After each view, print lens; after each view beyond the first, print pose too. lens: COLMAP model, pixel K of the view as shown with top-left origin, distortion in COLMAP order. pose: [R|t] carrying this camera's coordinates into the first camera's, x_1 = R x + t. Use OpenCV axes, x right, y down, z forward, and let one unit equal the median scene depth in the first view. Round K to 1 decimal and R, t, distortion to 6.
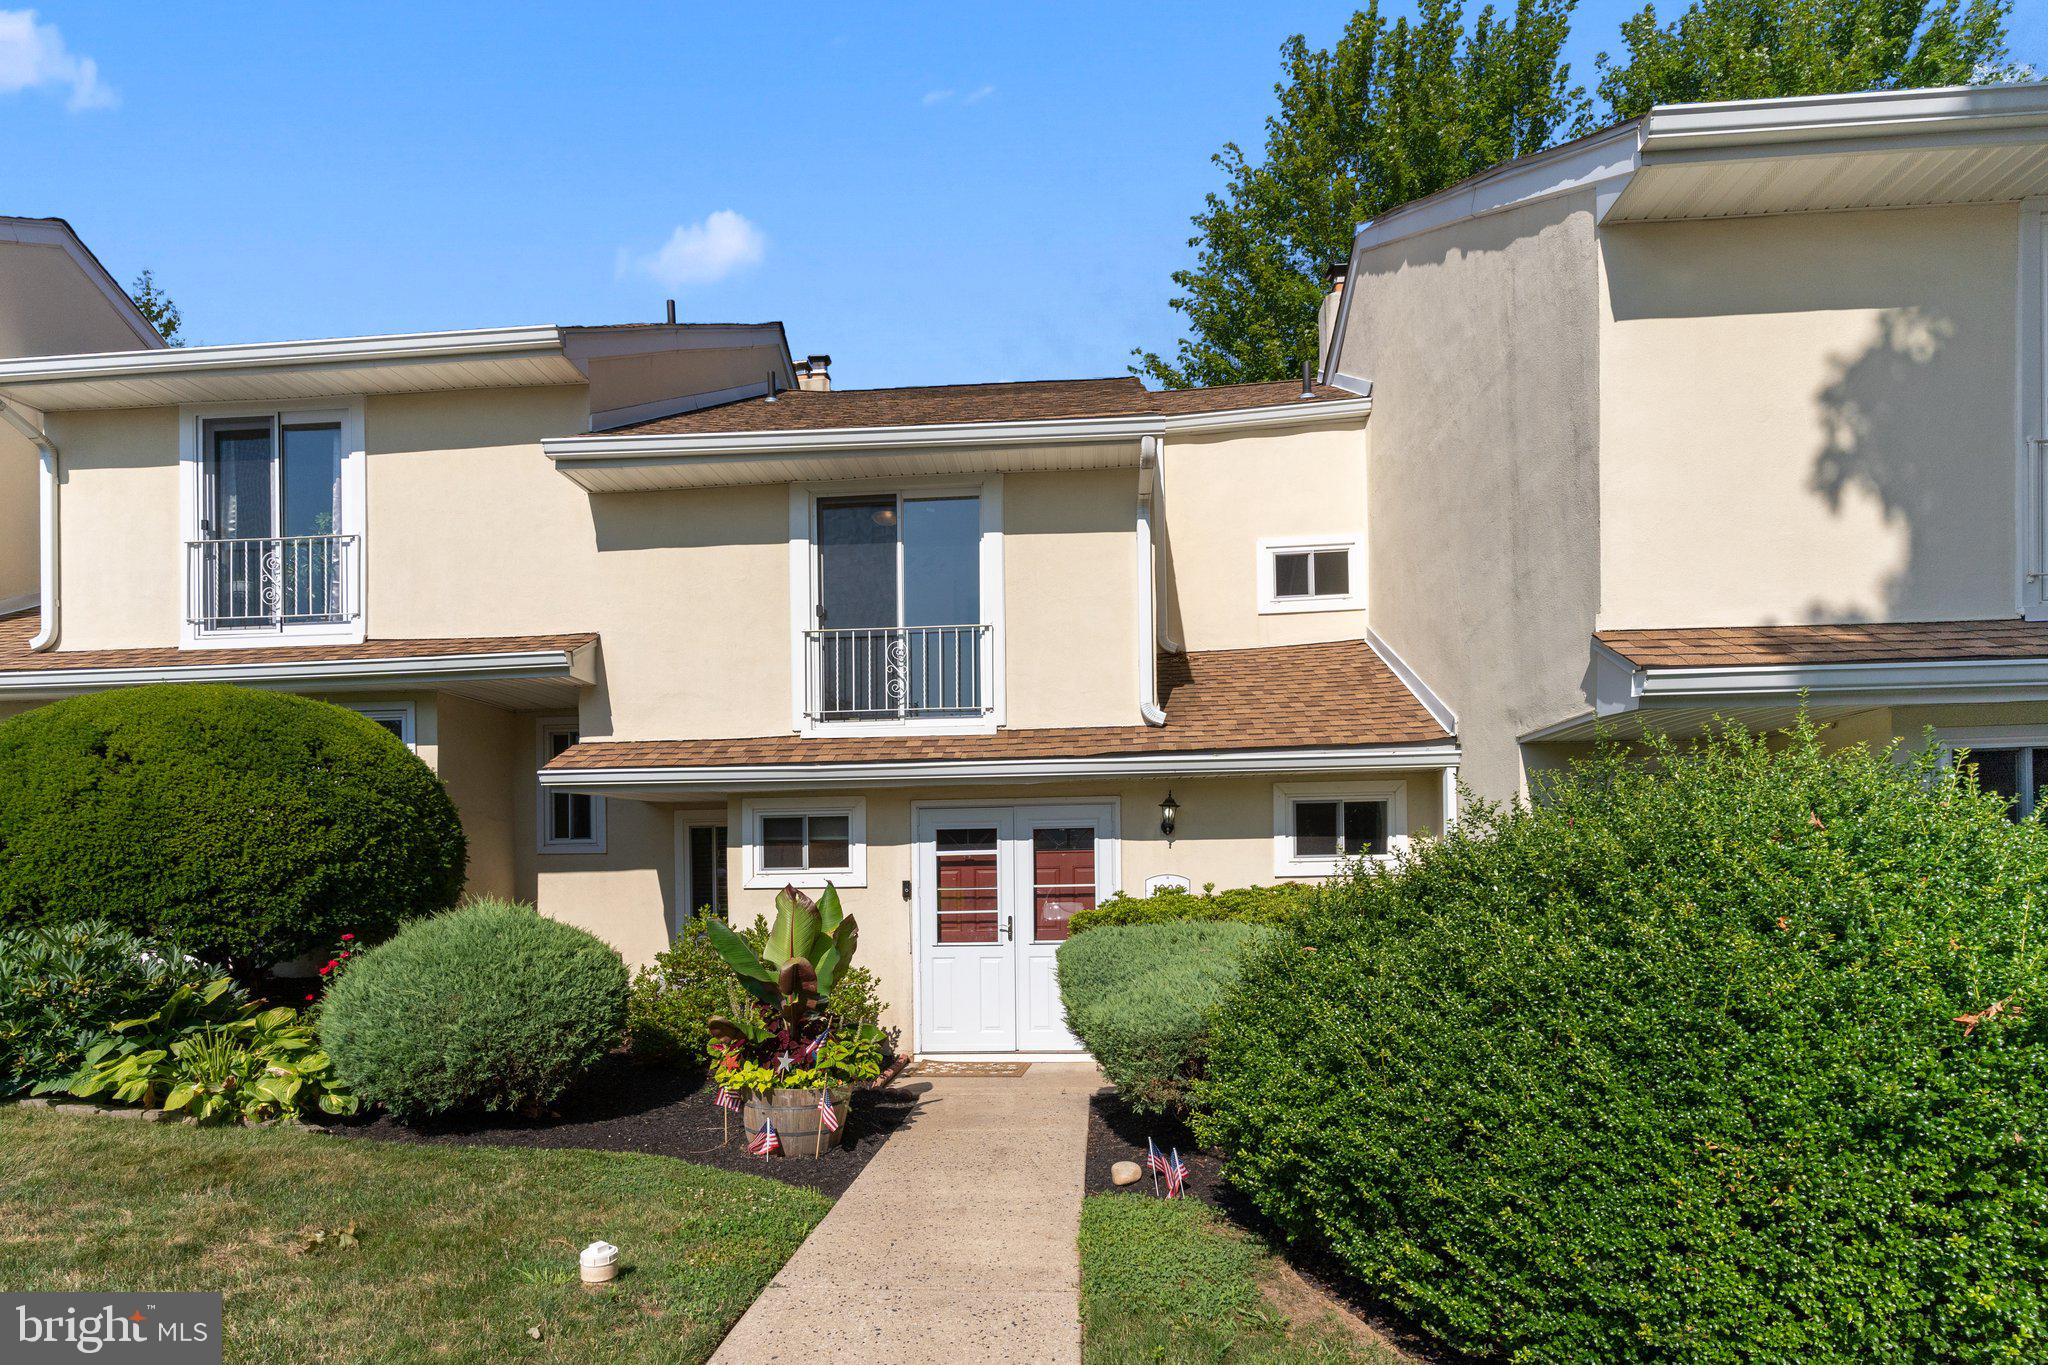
lens RADIAL K [[1065.4, 0, 1024.0], [0, 1065.4, 682.5], [0, 0, 1]] dist [0.000270, 0.000807]
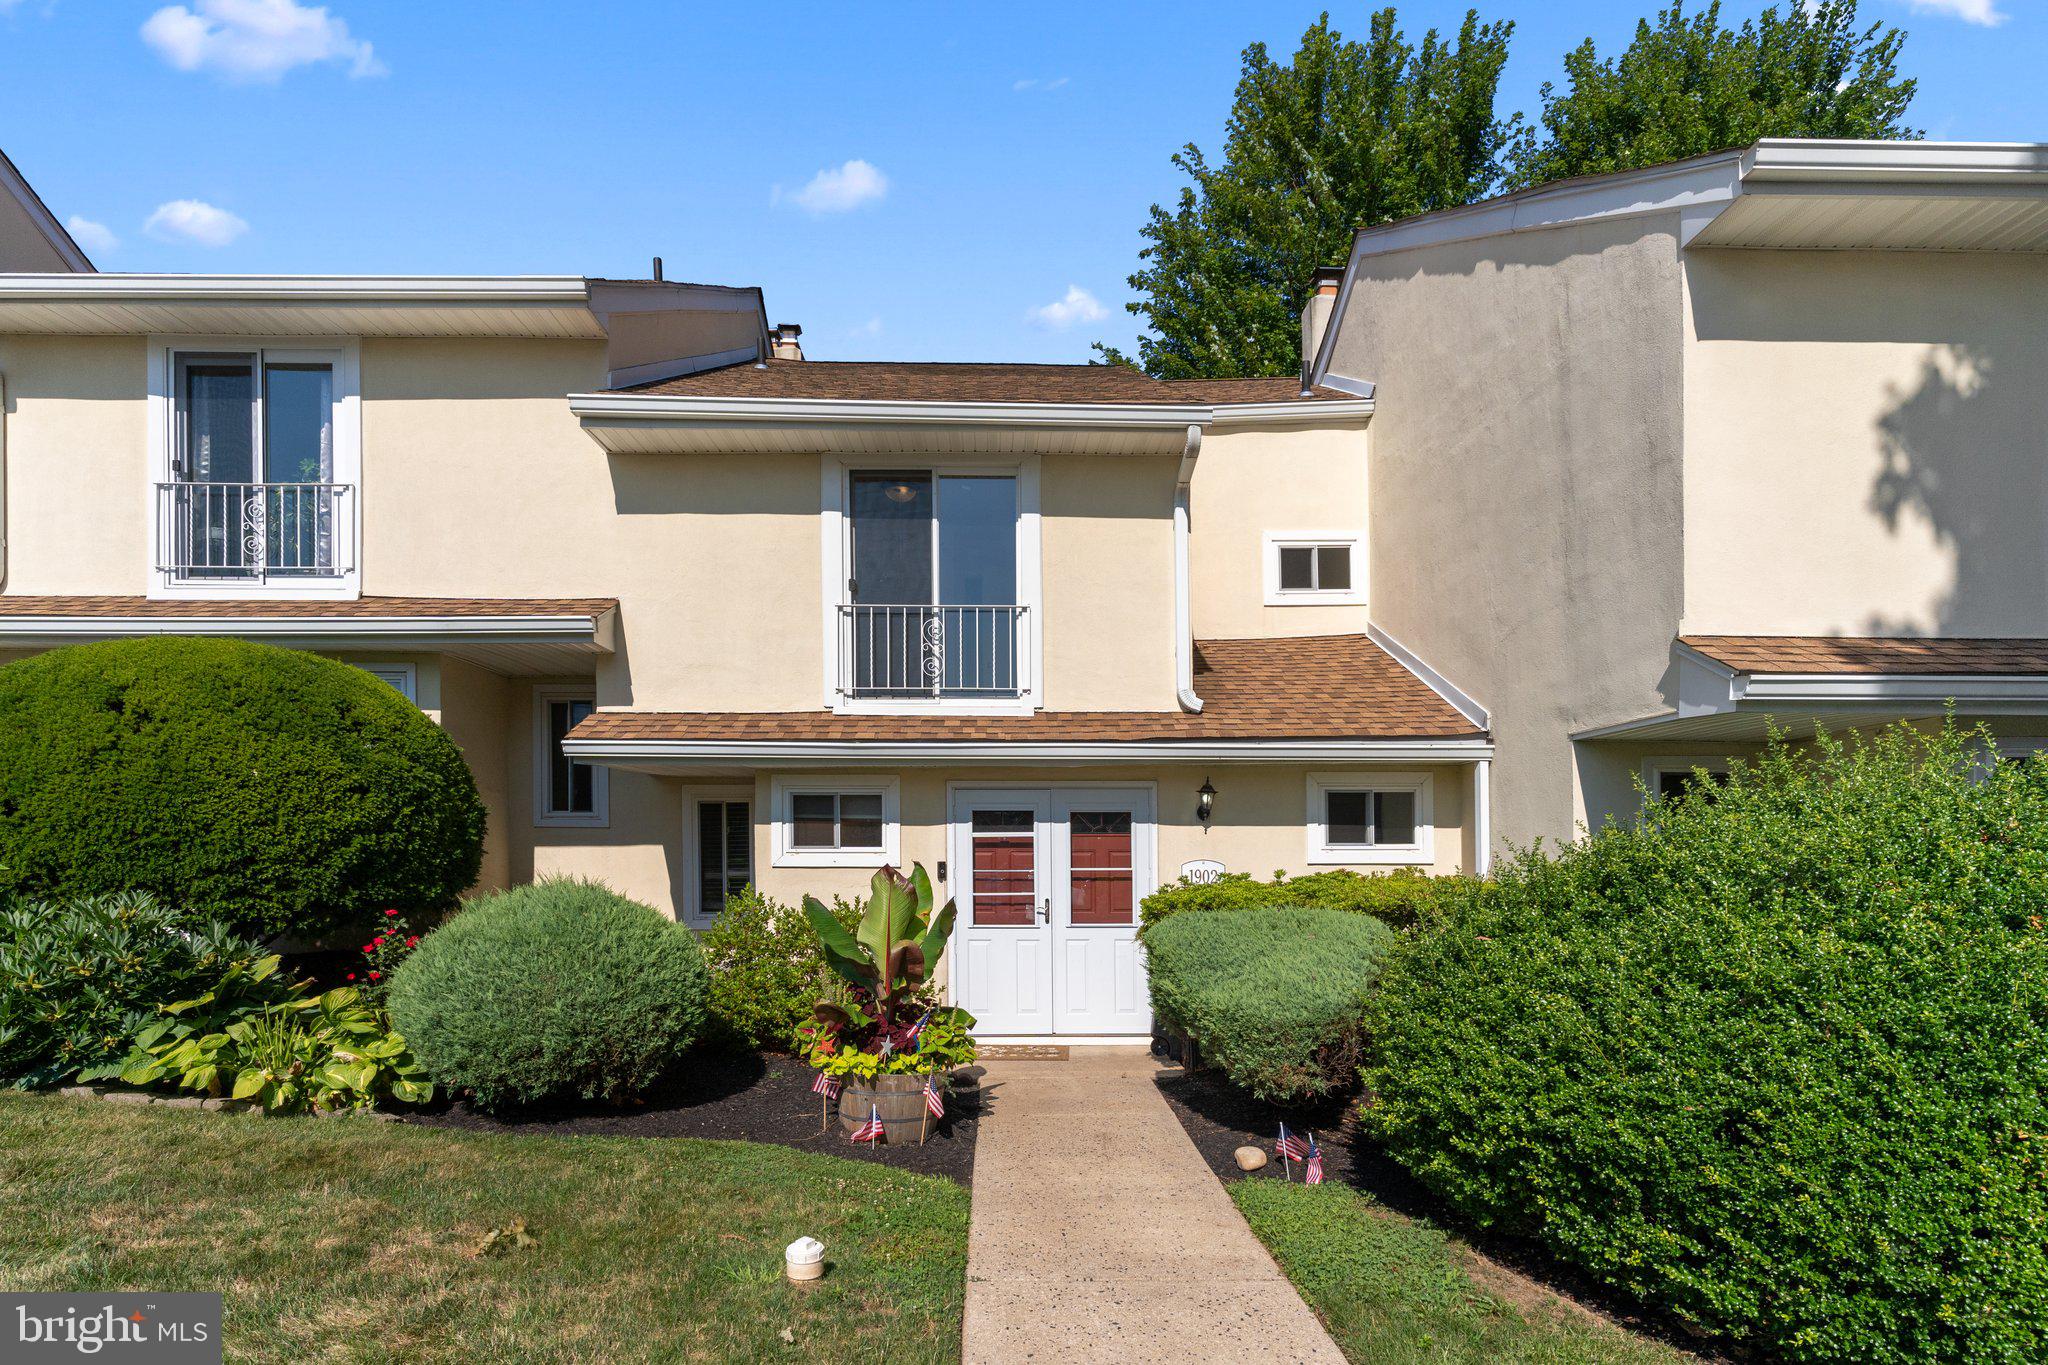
lens RADIAL K [[1058.4, 0, 1024.1], [0, 1058.4, 666.0], [0, 0, 1]] dist [0.001644, -0.000072]
pose [[0.995303, 0.033514, 0.090819, -0.158875], [-0.033668, 0.999433, 0.000159, 0.002360], [-0.090762, -0.003216, 0.995867, 0.018541]]
